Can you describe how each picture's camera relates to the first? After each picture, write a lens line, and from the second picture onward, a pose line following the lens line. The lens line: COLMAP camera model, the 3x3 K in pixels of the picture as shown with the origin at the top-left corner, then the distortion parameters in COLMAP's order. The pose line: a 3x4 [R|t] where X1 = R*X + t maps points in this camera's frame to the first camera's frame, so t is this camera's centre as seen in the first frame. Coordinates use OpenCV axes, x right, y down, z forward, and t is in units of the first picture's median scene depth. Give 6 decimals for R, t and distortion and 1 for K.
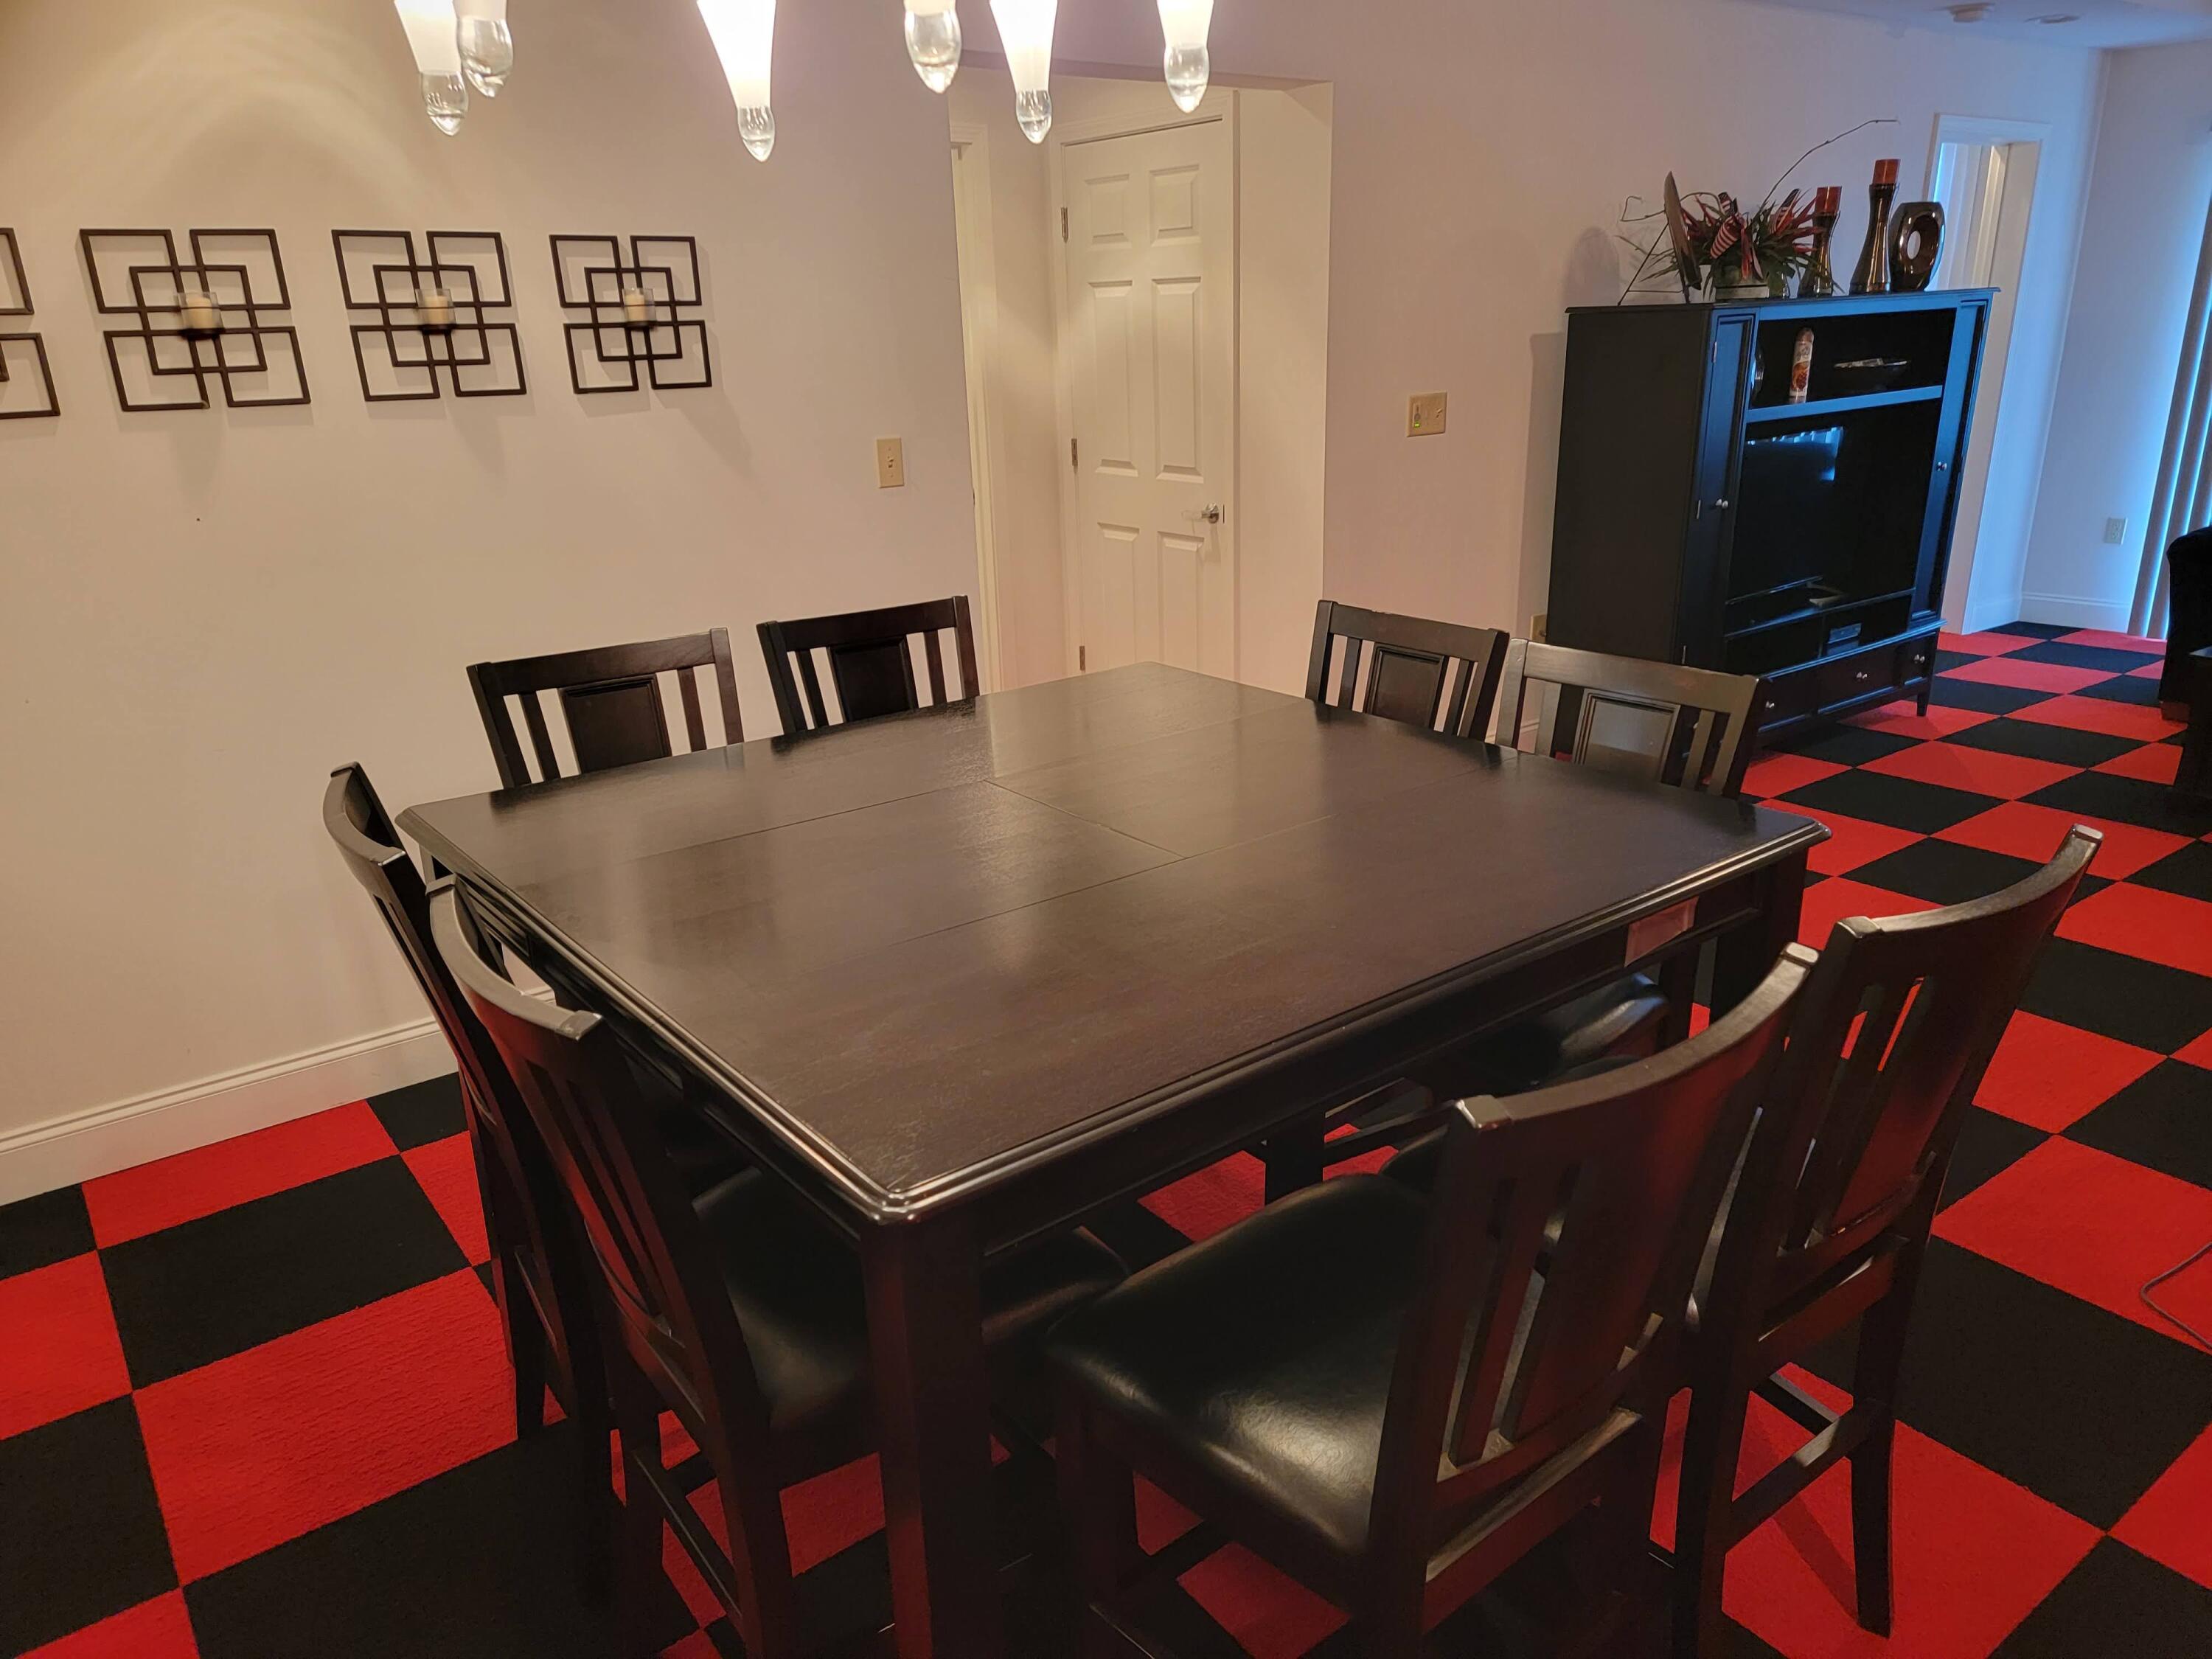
lens RADIAL K [[1526.4, 0, 1131.9], [0, 1526.4, 853.2], [0, 0, 1]] dist [0.107902, -0.089439]
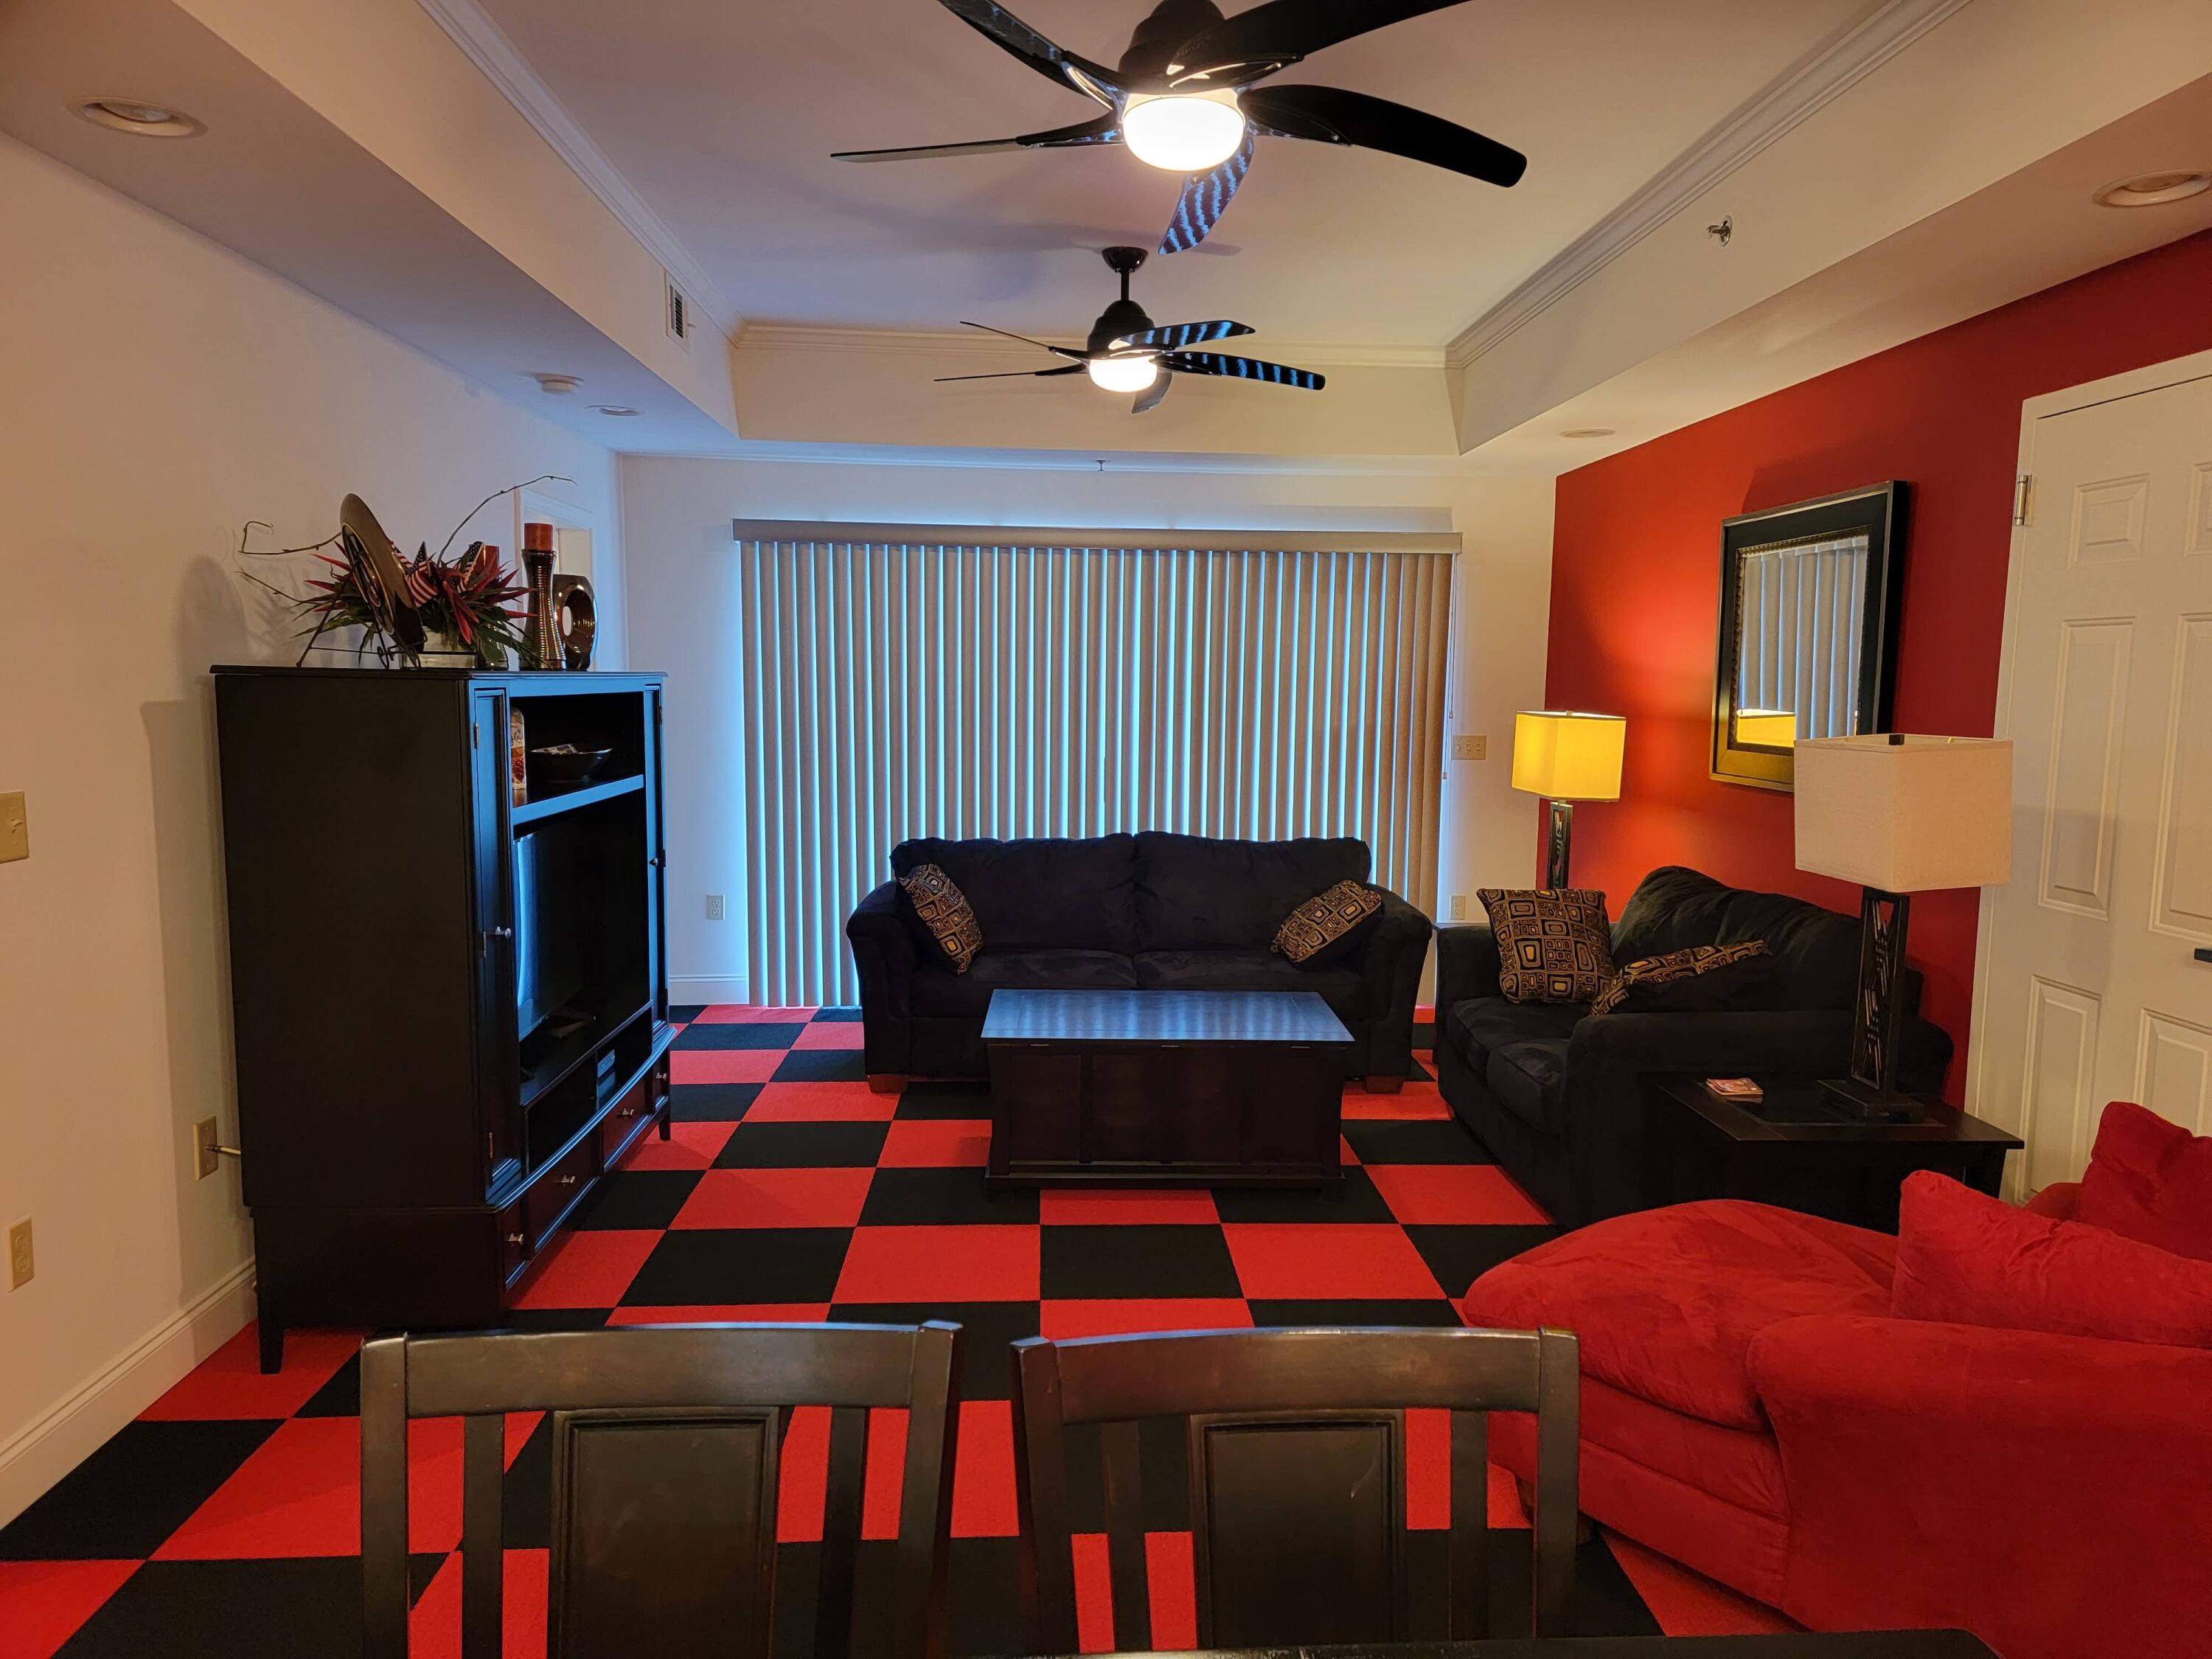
lens RADIAL K [[1526.4, 0, 1131.9], [0, 1526.4, 853.2], [0, 0, 1]] dist [0.107902, -0.089439]
pose [[0.563579, -0.060619, 0.823835, -0.044349], [0.246128, 0.964329, -0.097418, -0.103723], [-0.788542, 0.257672, 0.558396, 0.311670]]
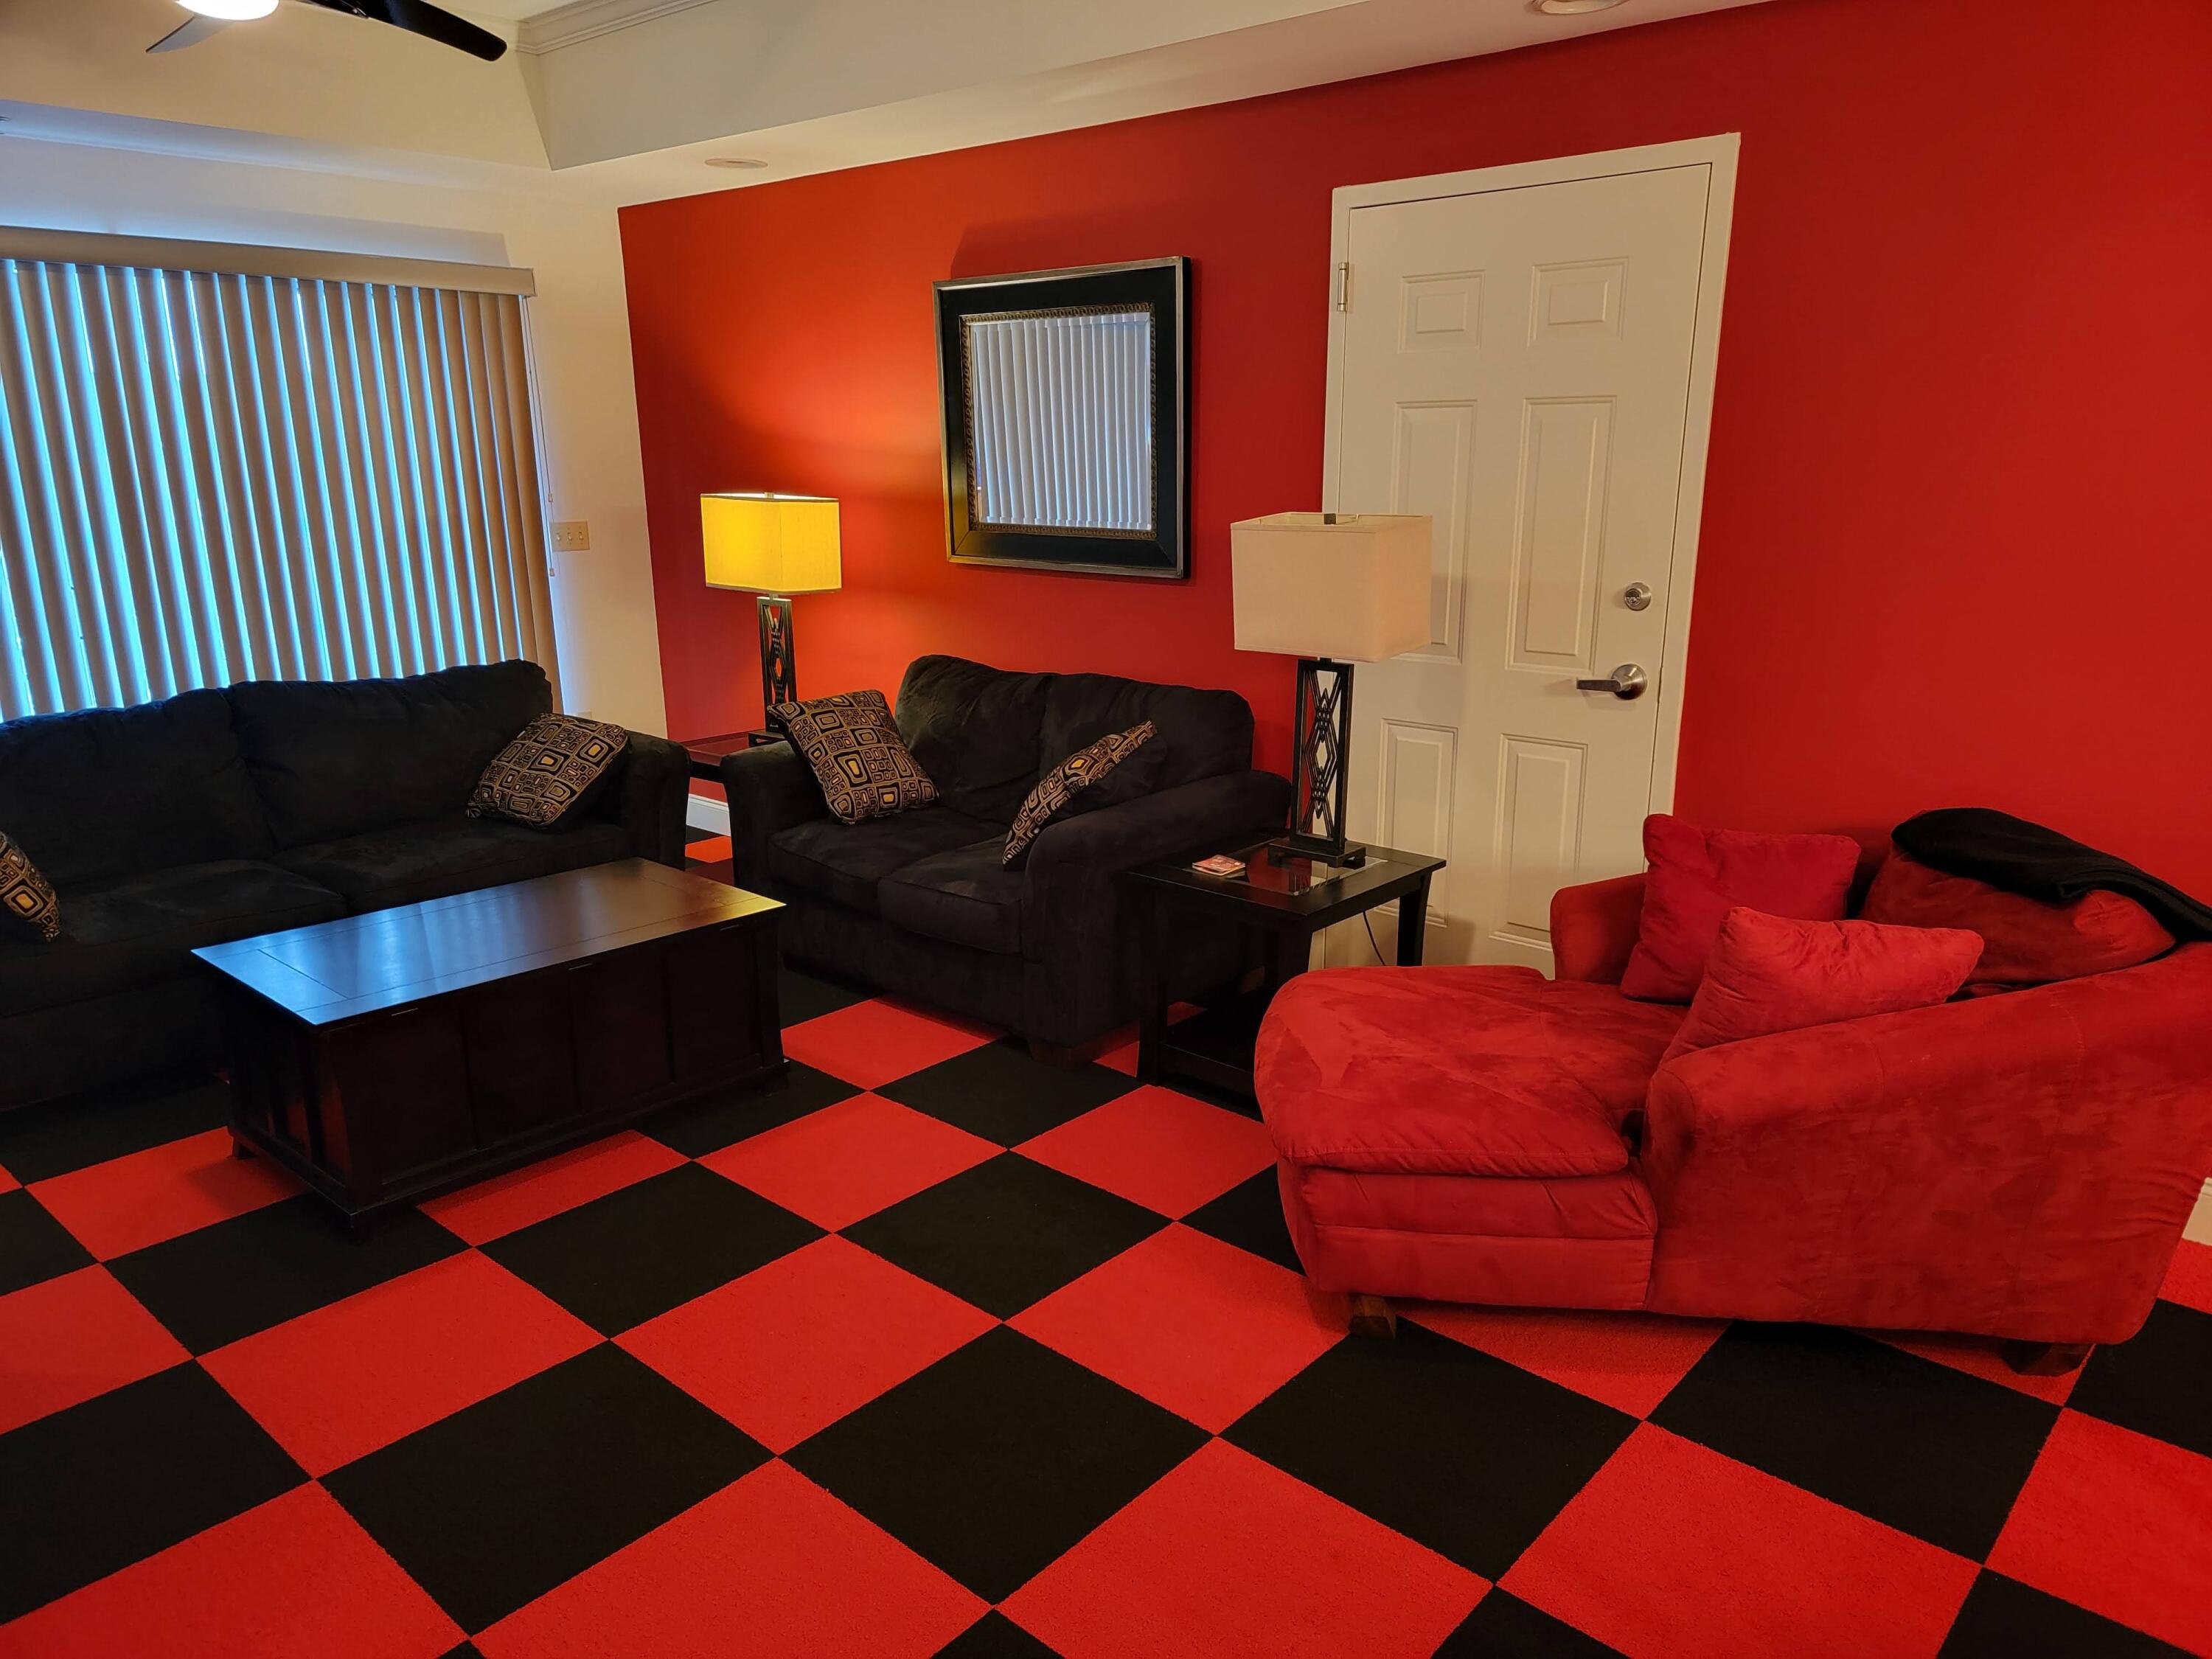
lens RADIAL K [[1526.4, 0, 1131.9], [0, 1526.4, 853.2], [0, 0, 1]] dist [0.107902, -0.089439]
pose [[-0.189229, -0.227687, 0.955171, -0.000201], [0.334878, 0.899464, 0.280751, -0.223928], [-0.923065, 0.372992, -0.093958, 0.617157]]
